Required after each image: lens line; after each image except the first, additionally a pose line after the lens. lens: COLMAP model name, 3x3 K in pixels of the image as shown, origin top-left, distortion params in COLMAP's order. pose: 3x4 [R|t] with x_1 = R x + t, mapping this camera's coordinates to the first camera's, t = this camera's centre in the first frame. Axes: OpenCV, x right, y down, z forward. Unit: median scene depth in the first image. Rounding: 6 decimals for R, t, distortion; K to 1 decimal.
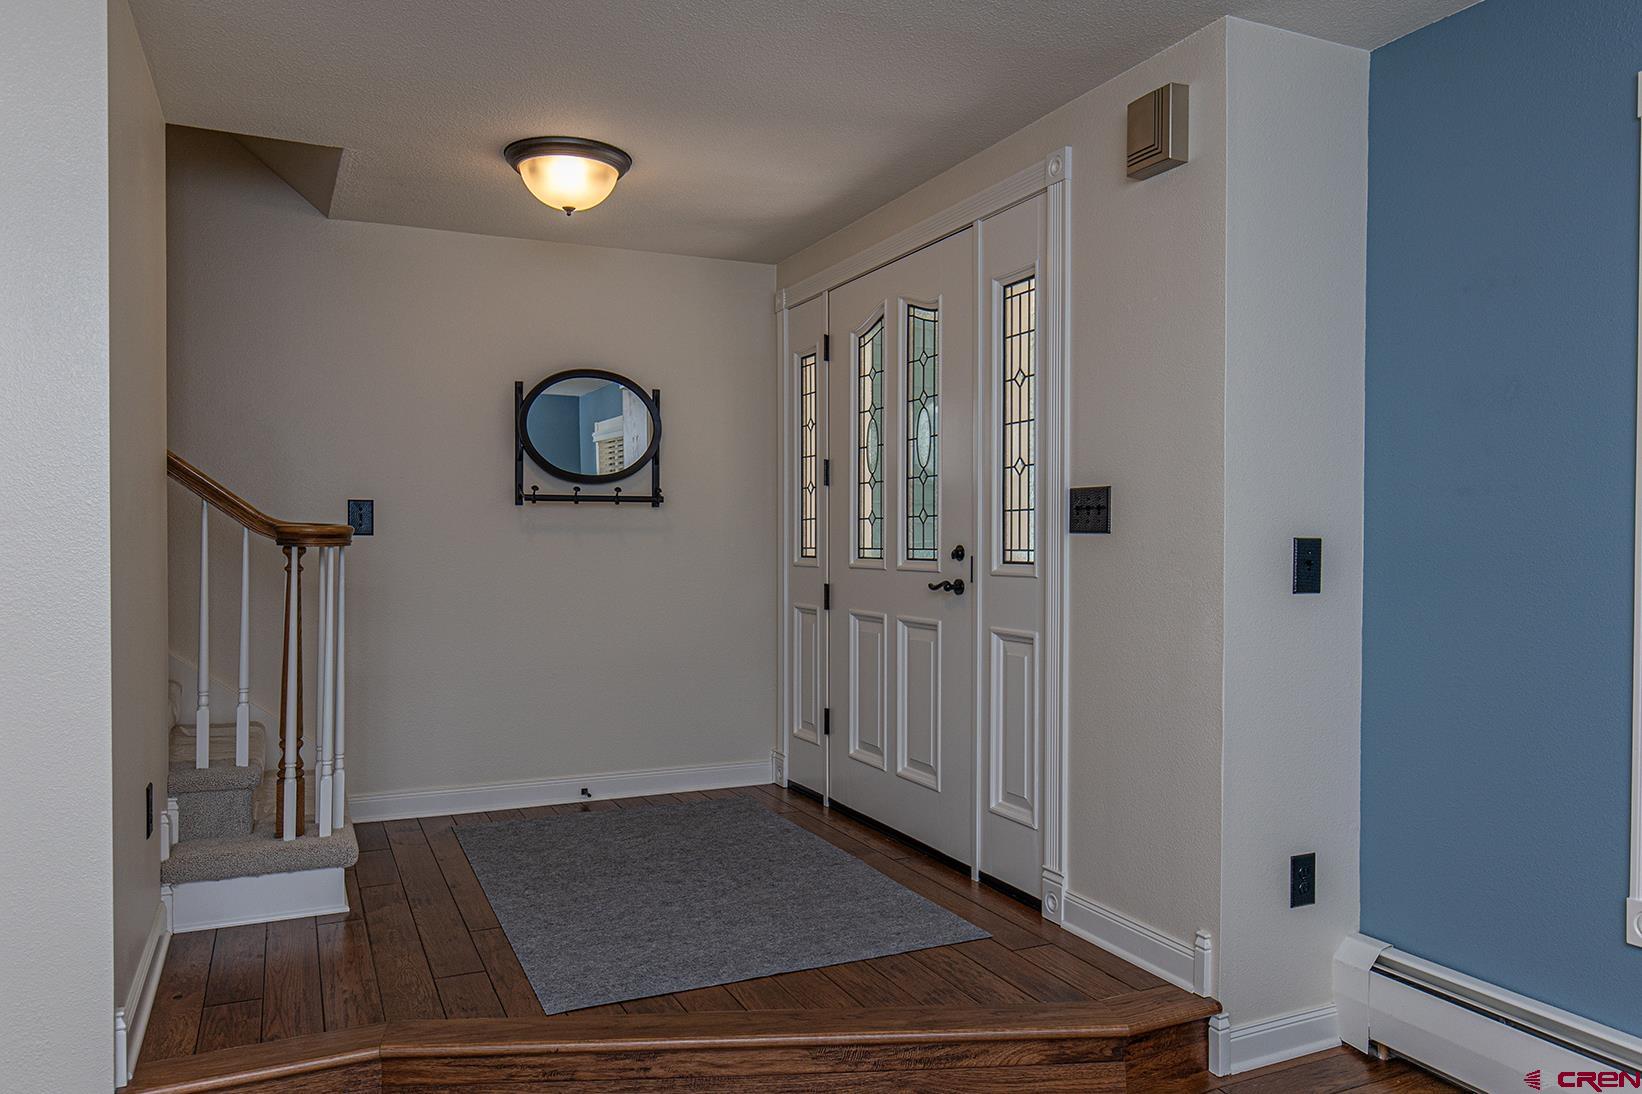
lens RADIAL K [[1163.0, 0, 821.0], [0, 1163.0, 538.6], [0, 0, 1]] dist [-0.027353, -0.001314]
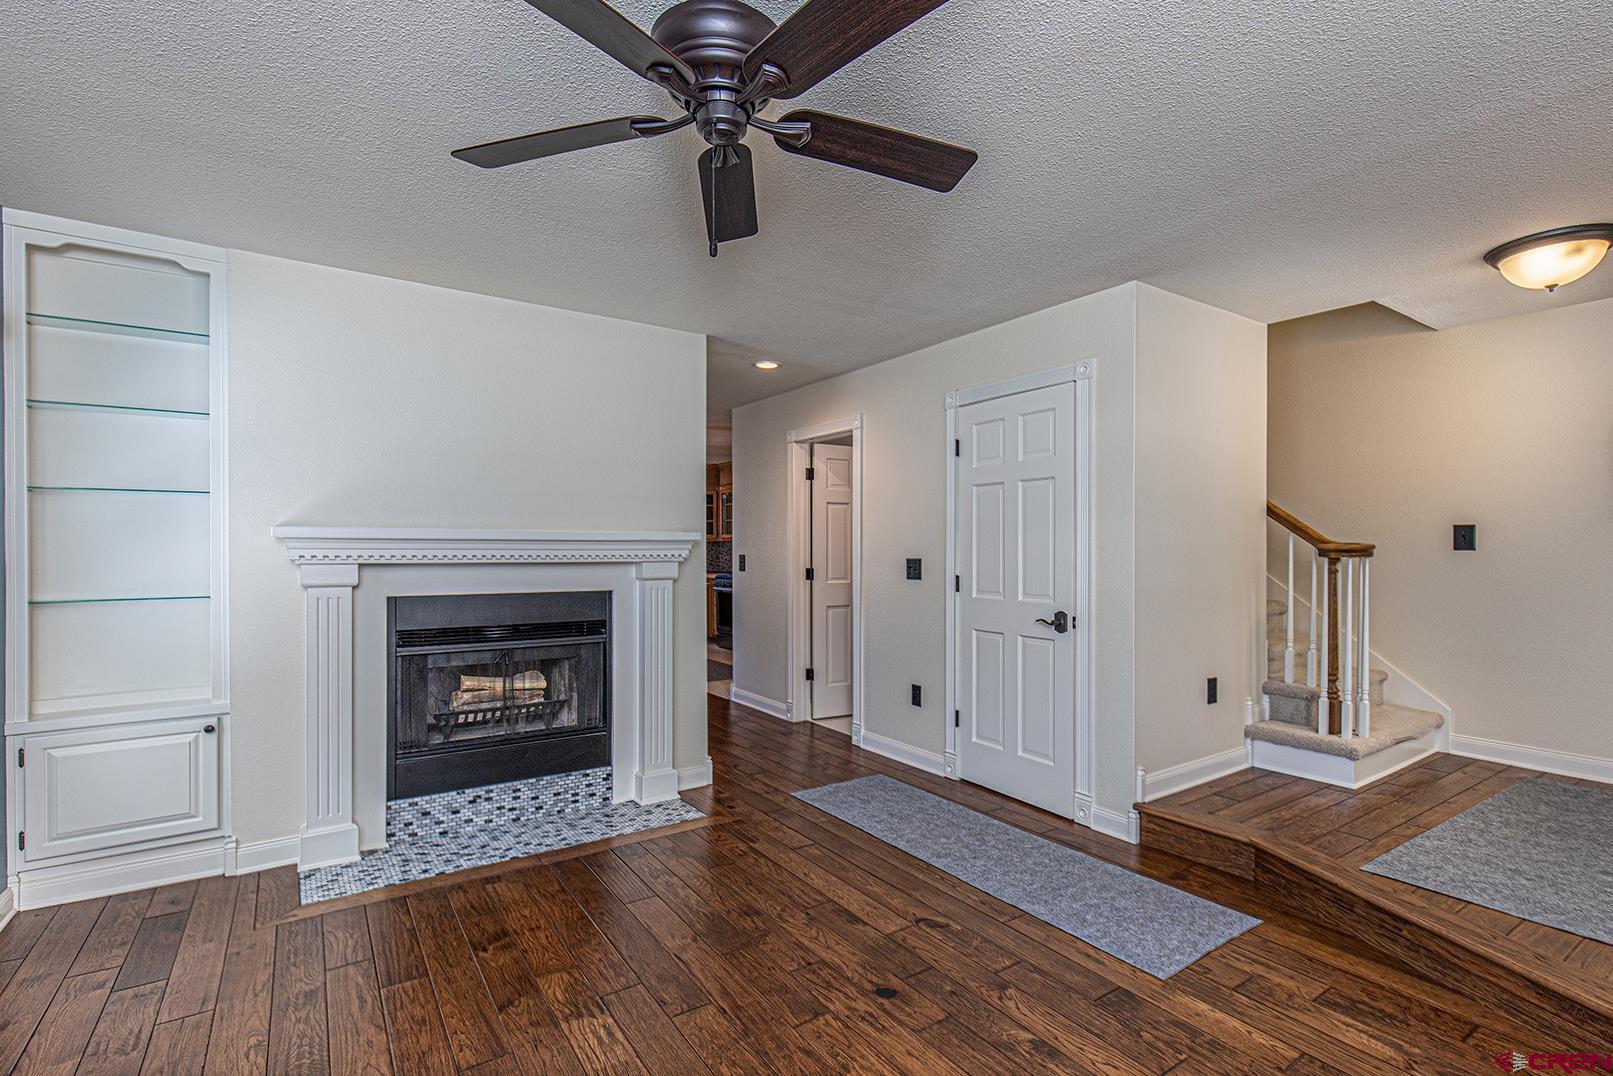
lens RADIAL K [[744.7, 0, 805.7], [0, 744.7, 544.7], [0, 0, 1]] dist [0.009259, -0.001042]
pose [[0.162906, 0.001376, -0.986641, 0.471508], [-0.003713, 0.999993, 0.000782, -0.007779], [0.986635, 0.003536, 0.162910, 0.095479]]
